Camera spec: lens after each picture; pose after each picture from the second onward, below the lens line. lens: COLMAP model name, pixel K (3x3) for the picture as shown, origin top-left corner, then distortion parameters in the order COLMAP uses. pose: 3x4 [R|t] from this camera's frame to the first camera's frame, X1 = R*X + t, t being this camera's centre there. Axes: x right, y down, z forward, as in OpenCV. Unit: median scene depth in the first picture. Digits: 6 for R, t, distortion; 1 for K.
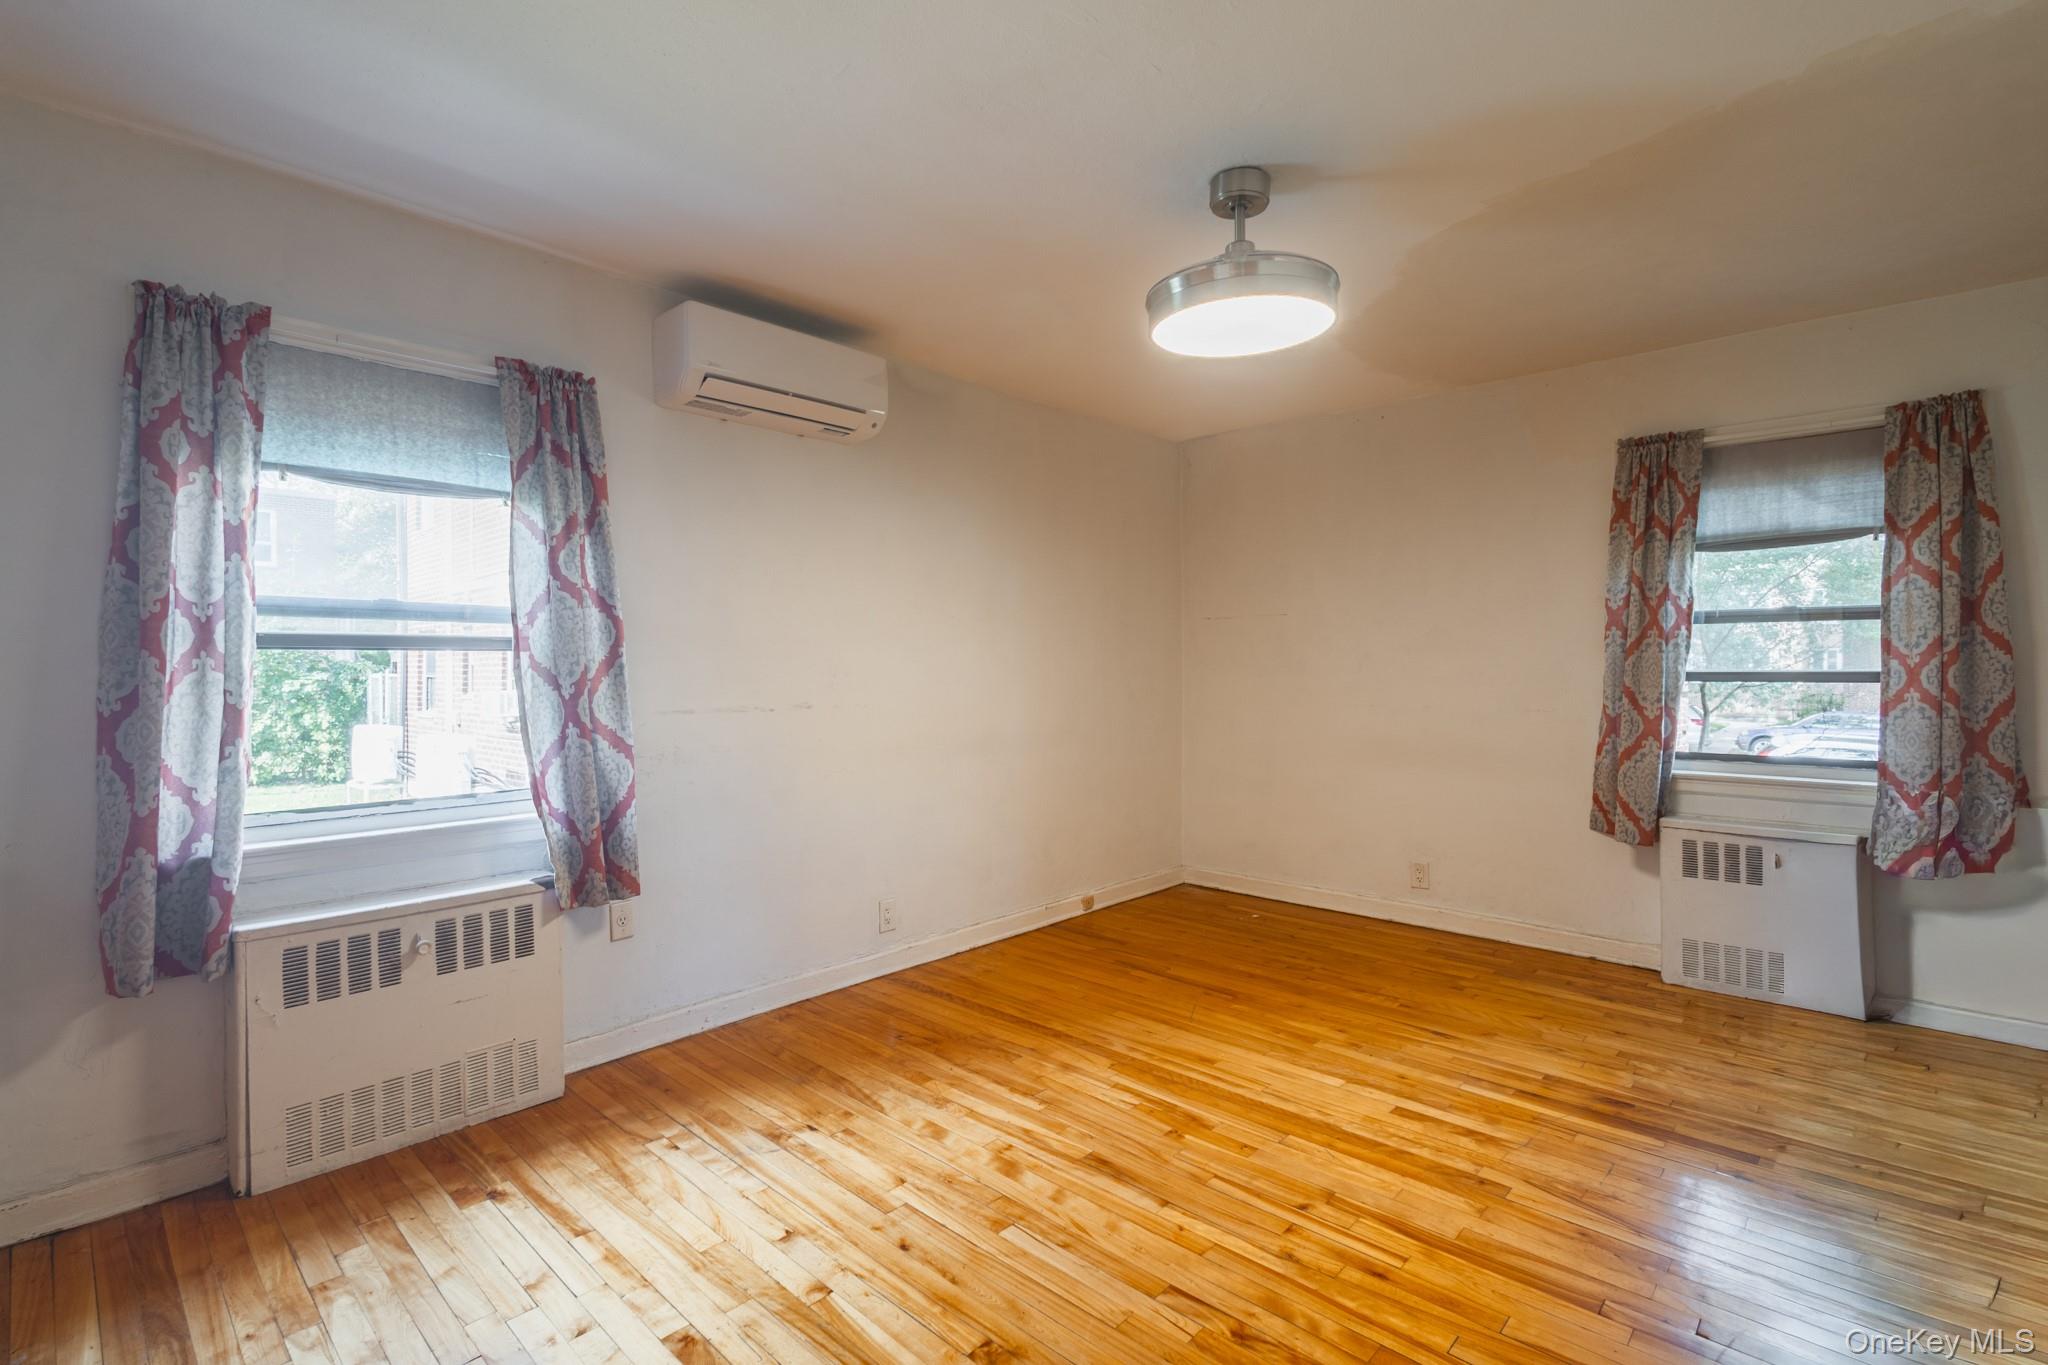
lens RADIAL K [[939.4, 0, 1022.7], [0, 939.4, 672.7], [0, 0, 1]] dist [0.005672, -0.000040]
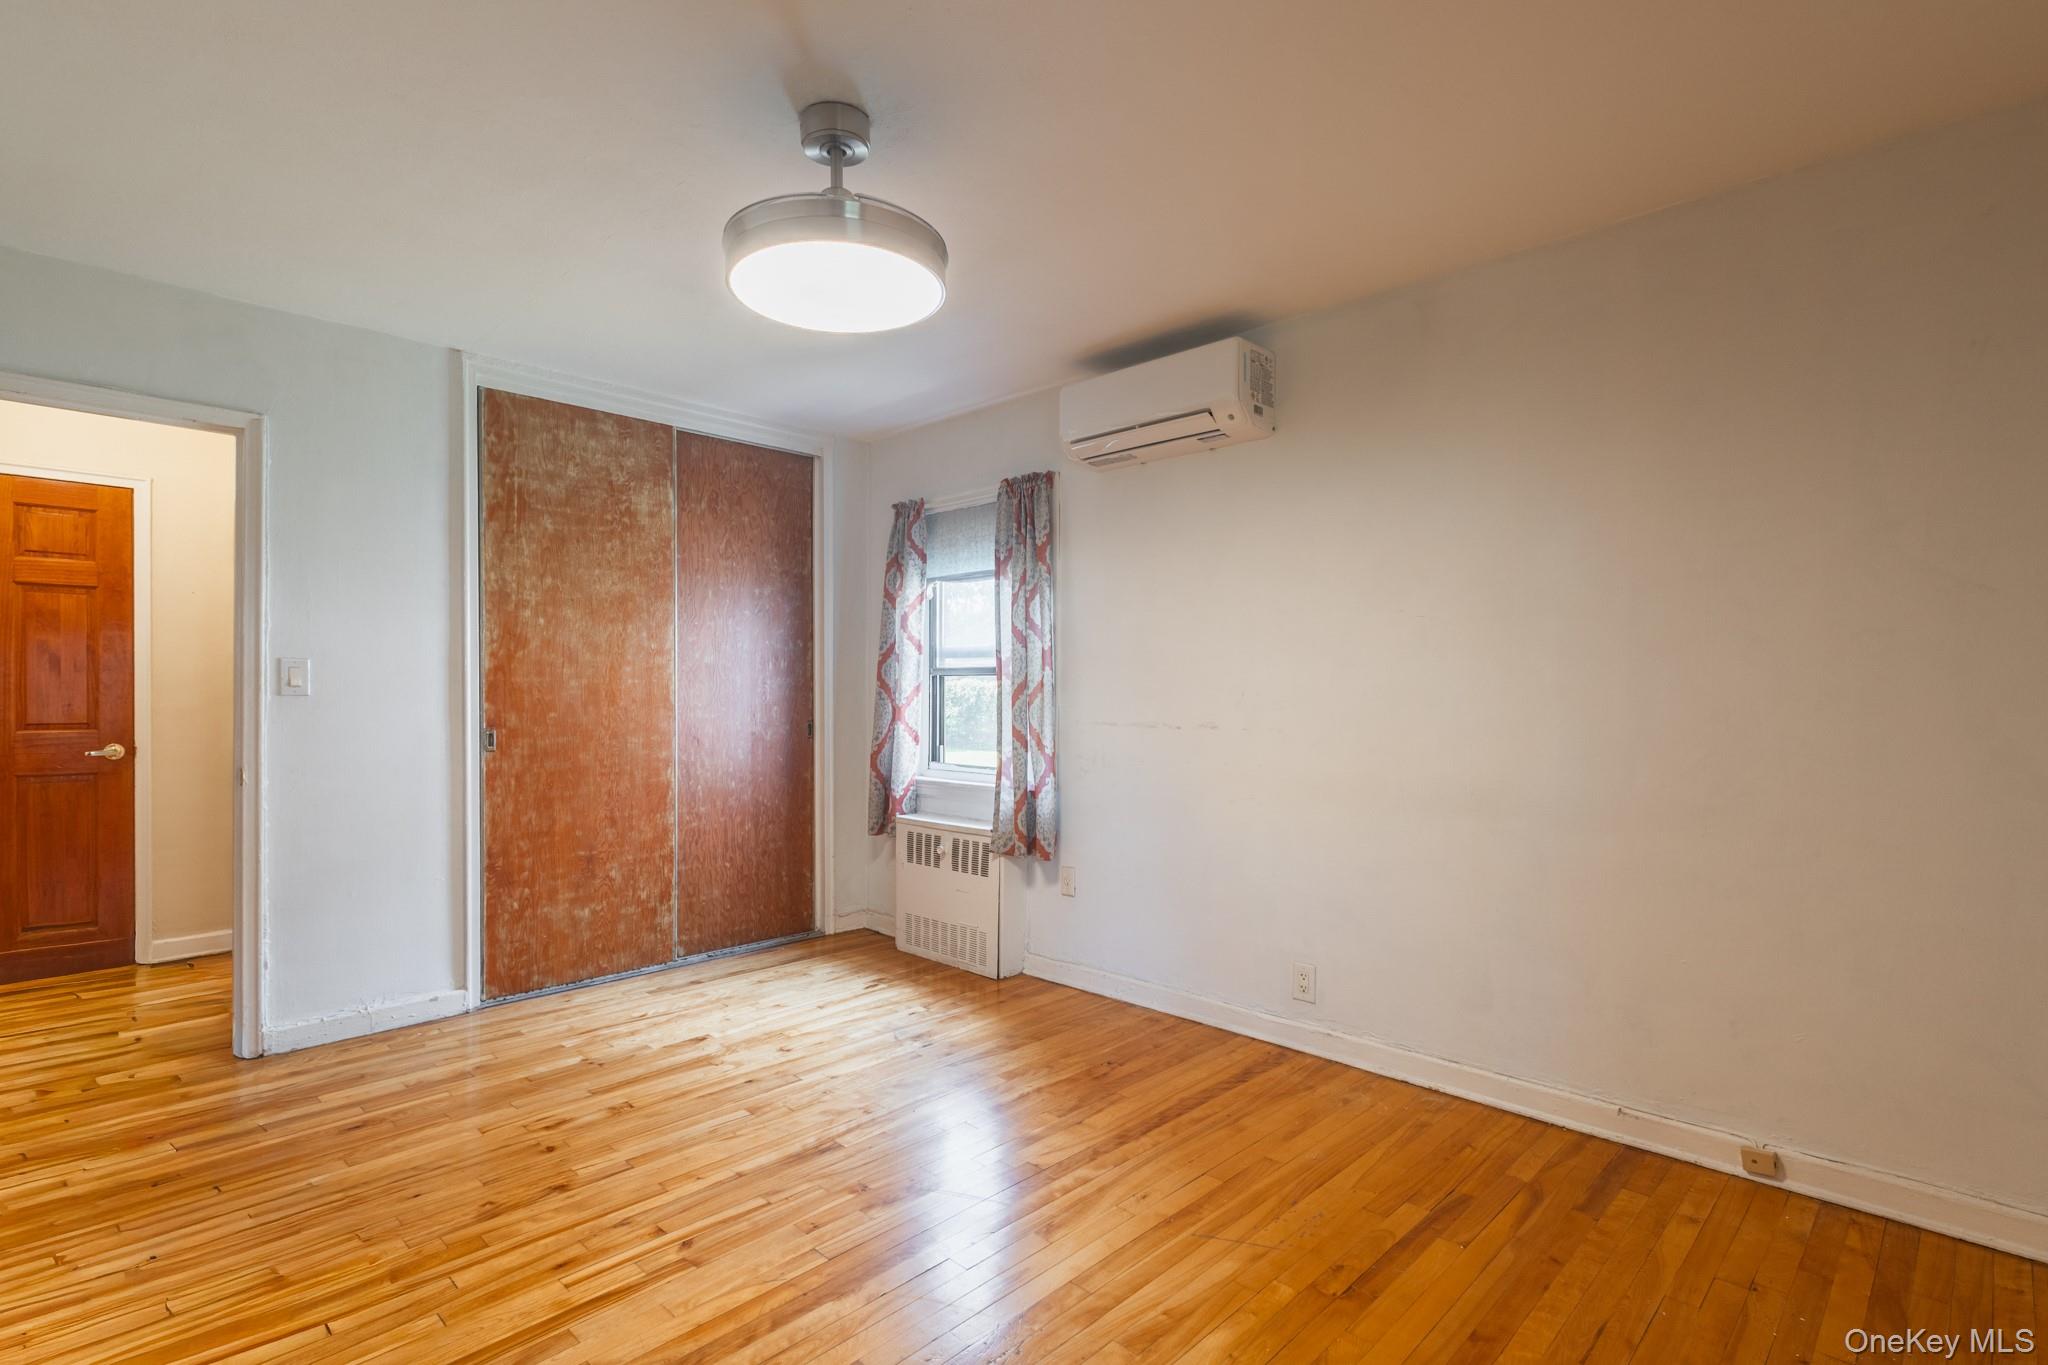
lens RADIAL K [[966.2, 0, 1029.0], [0, 966.2, 703.8], [0, 0, 1]] dist [0.009000, -0.000036]
pose [[-0.015574, 0.018078, -0.999715, 1.040437], [-0.006132, 0.999816, 0.018175, -0.006609], [0.999860, 0.006413, -0.015461, 1.108543]]
